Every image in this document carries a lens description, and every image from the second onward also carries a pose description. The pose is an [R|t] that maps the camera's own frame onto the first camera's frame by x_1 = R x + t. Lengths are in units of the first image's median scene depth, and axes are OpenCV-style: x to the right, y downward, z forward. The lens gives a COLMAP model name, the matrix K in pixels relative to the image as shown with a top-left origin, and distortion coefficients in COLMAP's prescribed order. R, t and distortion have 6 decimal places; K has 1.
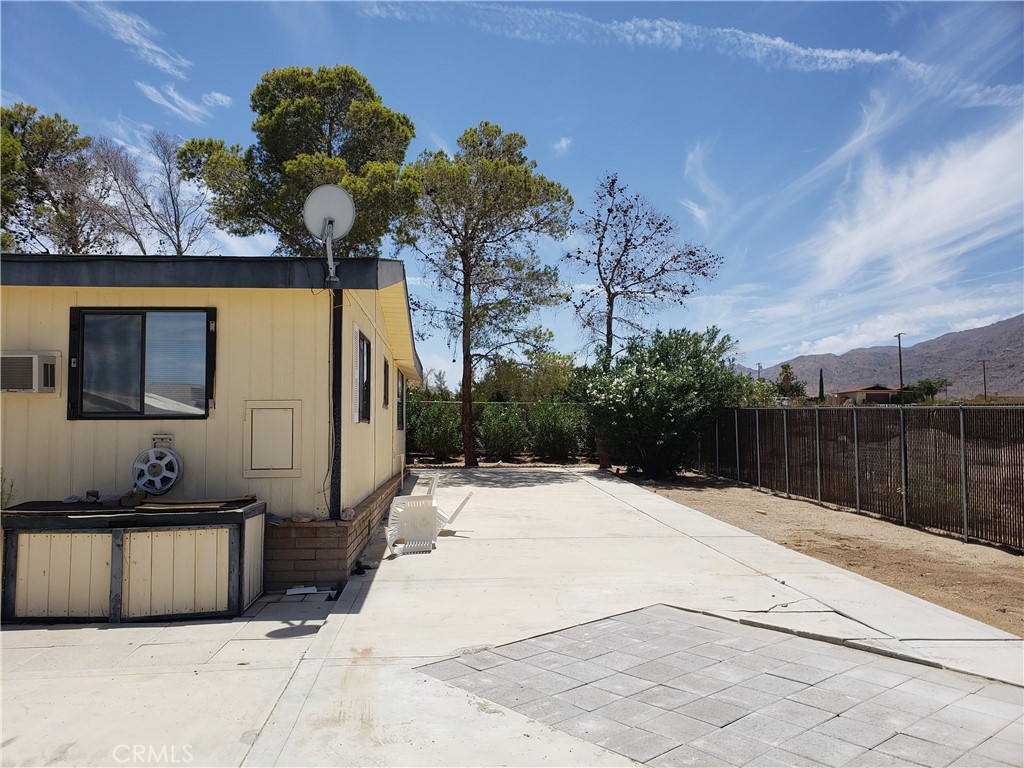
lens RADIAL K [[803.7, 0, 492.1], [0, 803.7, 423.3], [0, 0, 1]] dist [0.019546, 0.006802]
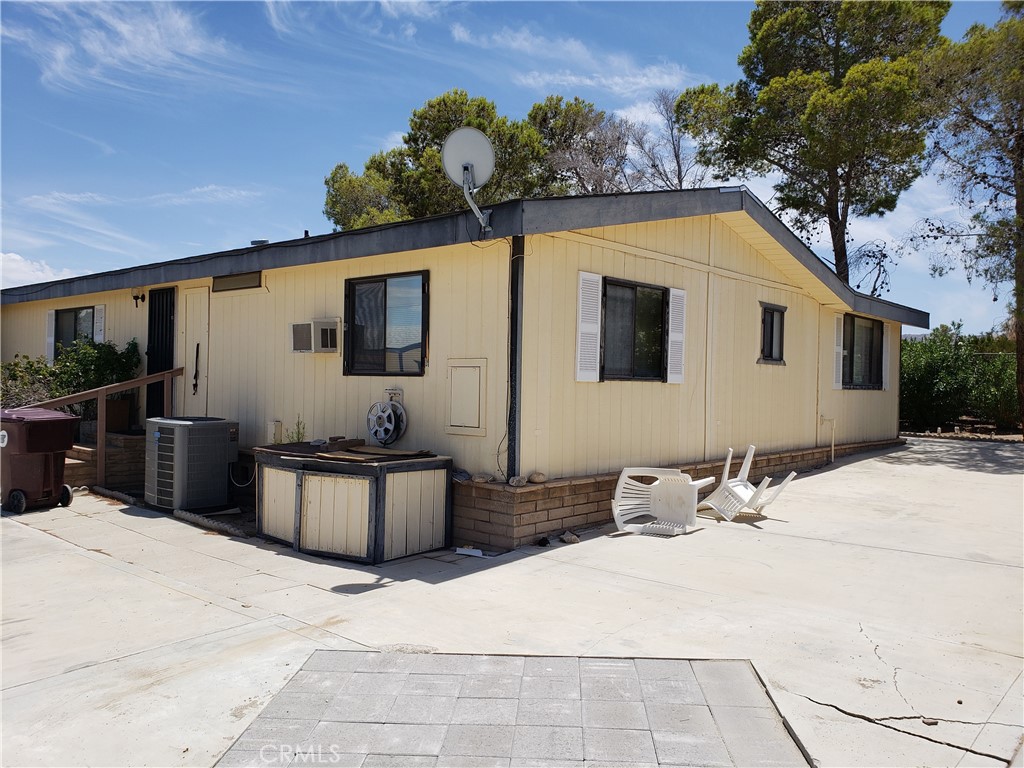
lens RADIAL K [[803.7, 0, 501.5], [0, 803.7, 395.8], [0, 0, 1]] dist [0.019546, 0.006802]
pose [[0.699728, 0.032341, -0.713677, 0.558419], [-0.010934, 0.999343, 0.034566, -0.019982], [0.714326, -0.016384, 0.699621, 0.394626]]
